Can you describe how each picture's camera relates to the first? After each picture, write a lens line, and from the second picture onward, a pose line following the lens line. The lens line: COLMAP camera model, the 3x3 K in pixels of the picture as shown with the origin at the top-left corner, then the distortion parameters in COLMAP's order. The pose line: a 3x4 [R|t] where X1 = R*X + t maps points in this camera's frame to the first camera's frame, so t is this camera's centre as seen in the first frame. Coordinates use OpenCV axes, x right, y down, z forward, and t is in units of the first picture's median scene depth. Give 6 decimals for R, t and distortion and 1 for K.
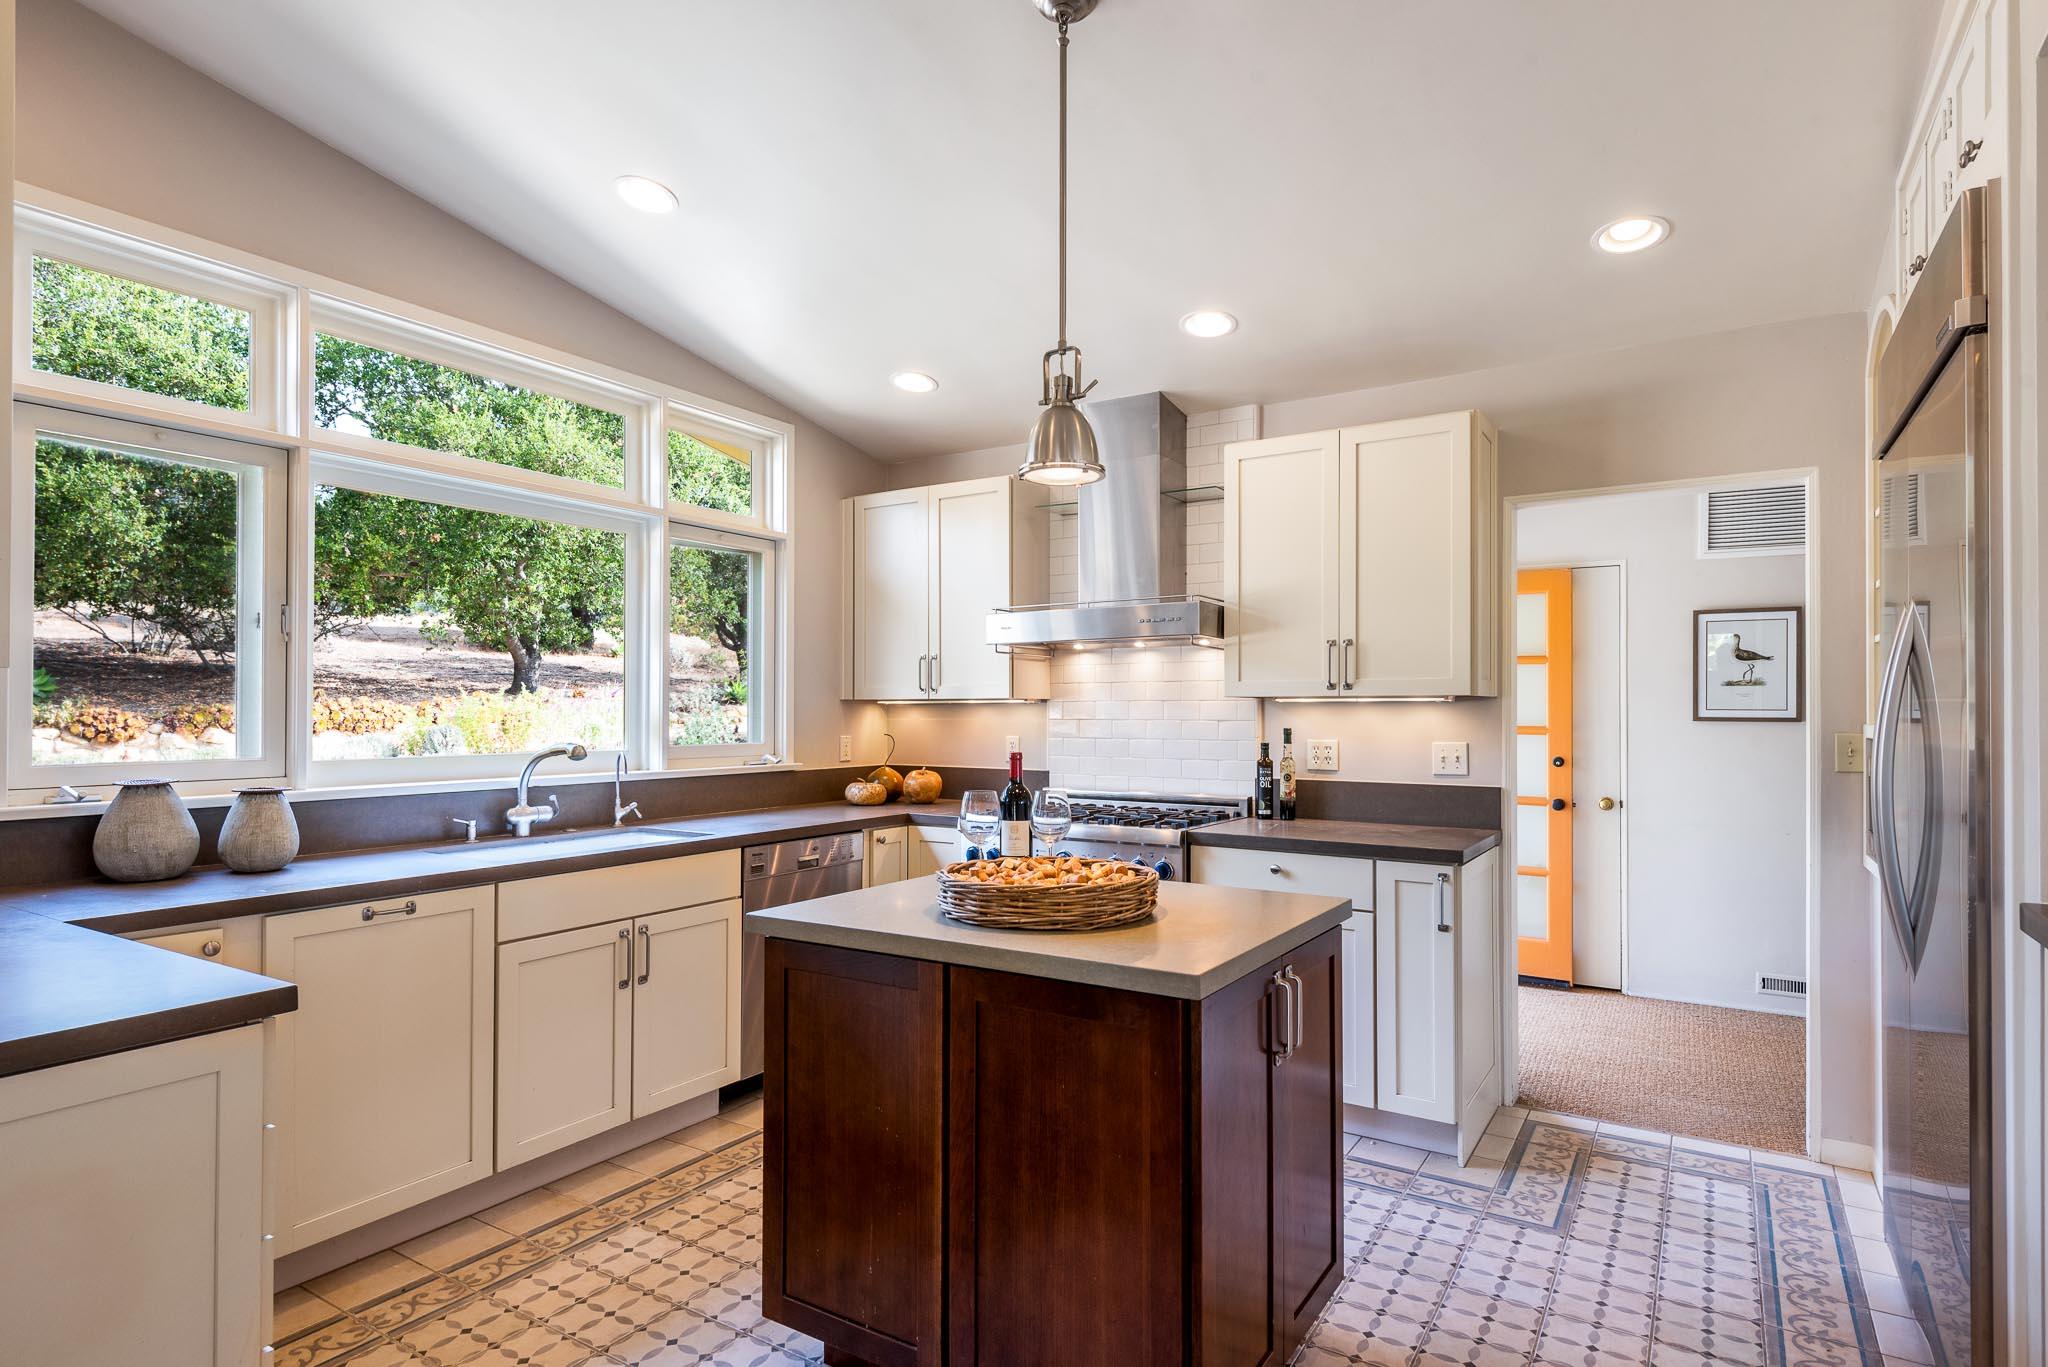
lens RADIAL K [[1115.2, 0, 1019.8], [0, 1115.2, 696.1], [0, 0, 1]] dist [0.001804, -0.003239]
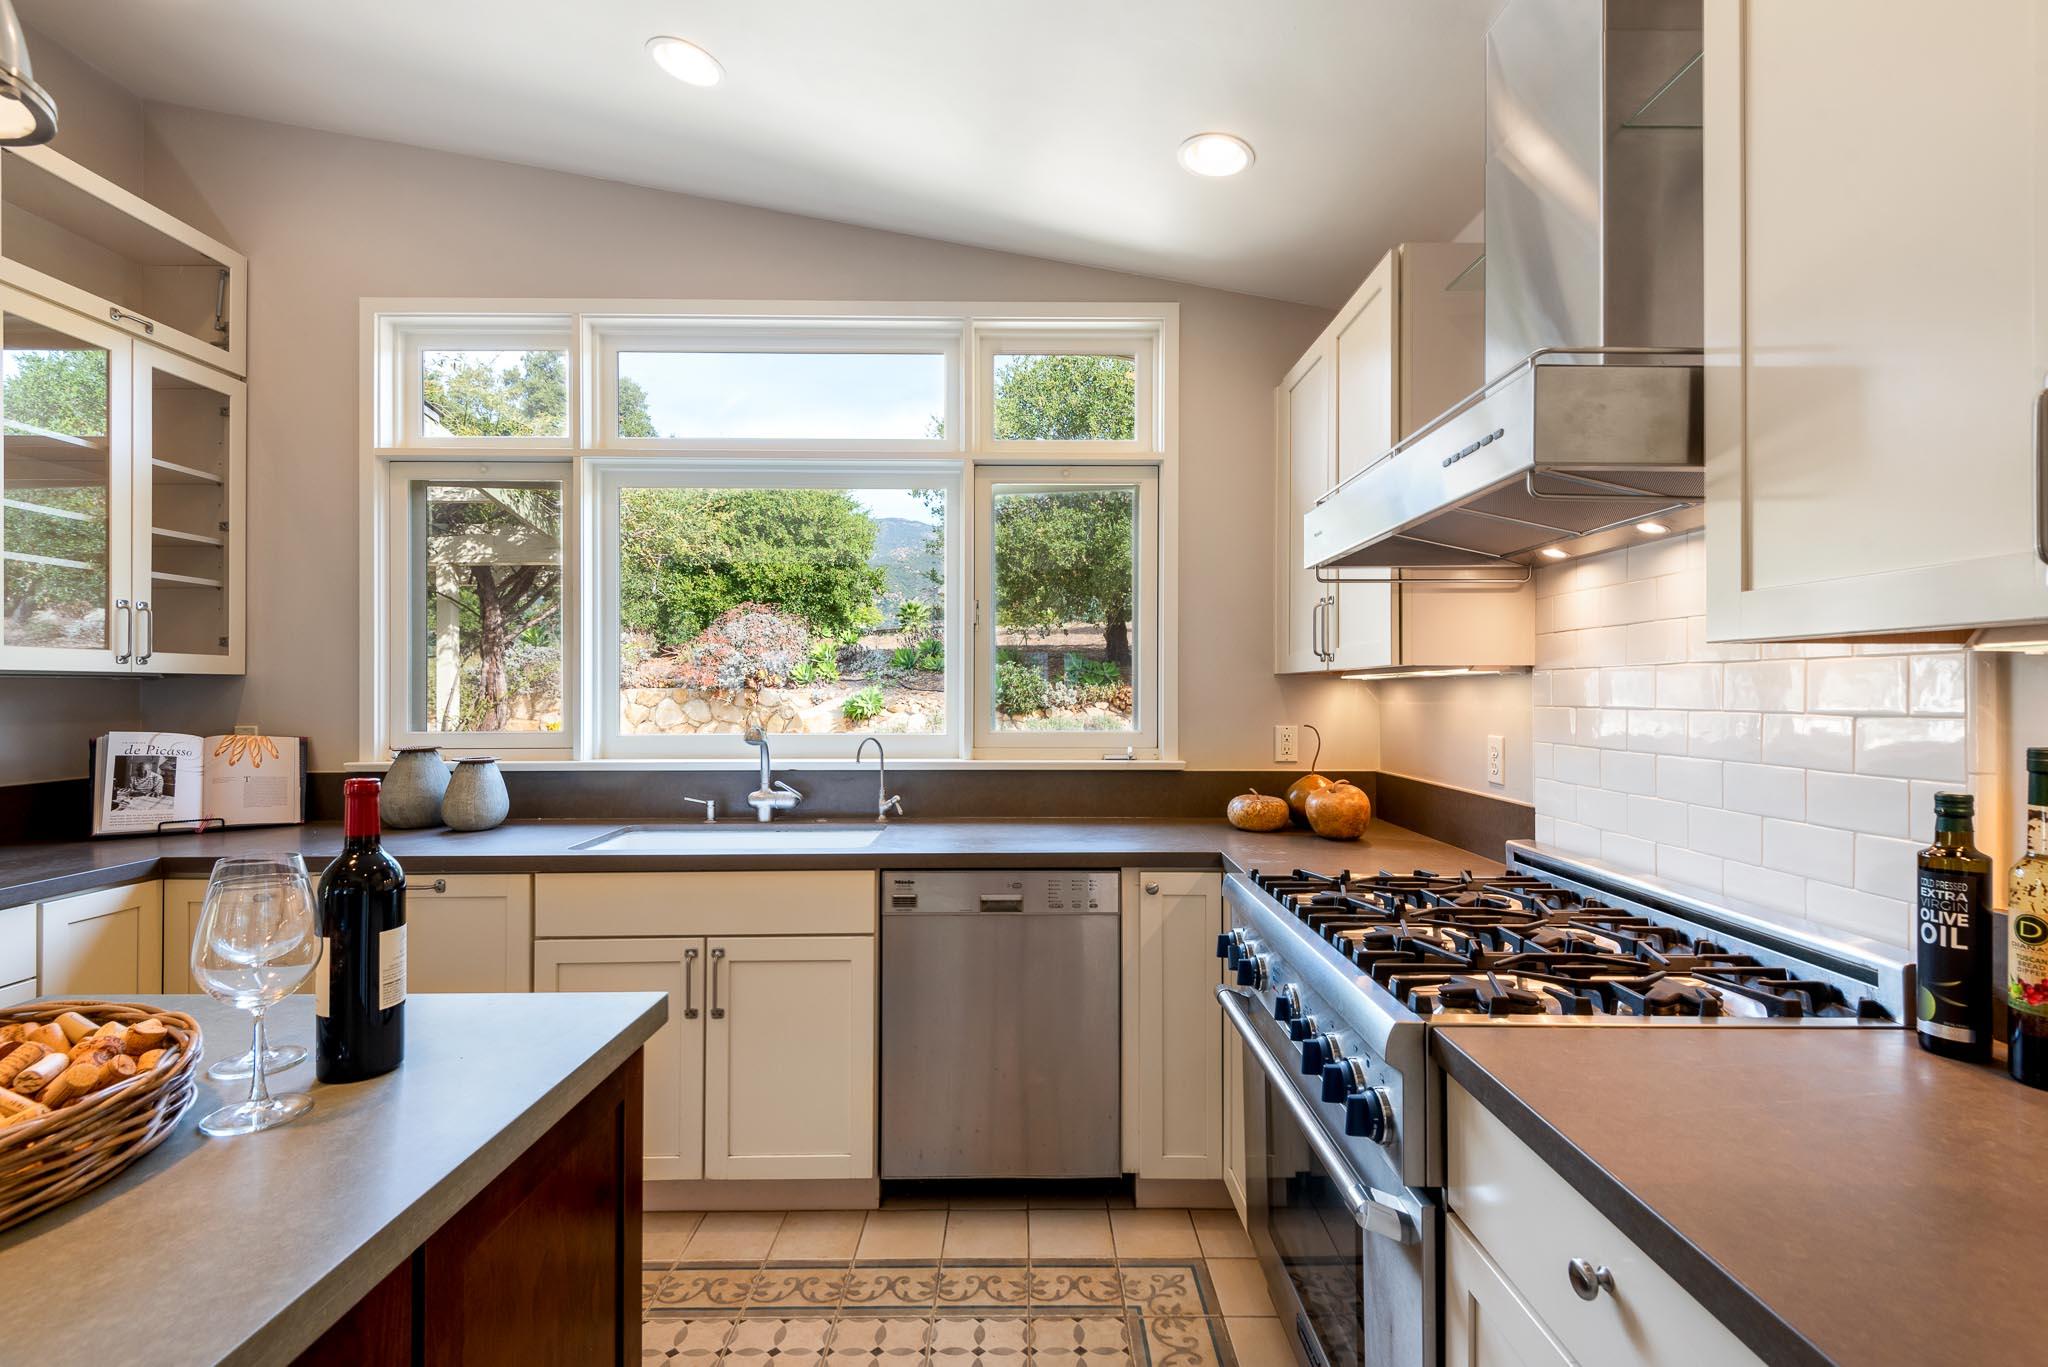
lens RADIAL K [[922.0, 0, 1026.4], [0, 922.0, 690.2], [0, 0, 1]] dist [0.004574, 0.000035]
pose [[0.540401, -0.000996, -0.841407, 0.311432], [0.012337, 0.999901, 0.006740, 0.010223], [0.841317, -0.014023, 0.540360, 0.707010]]
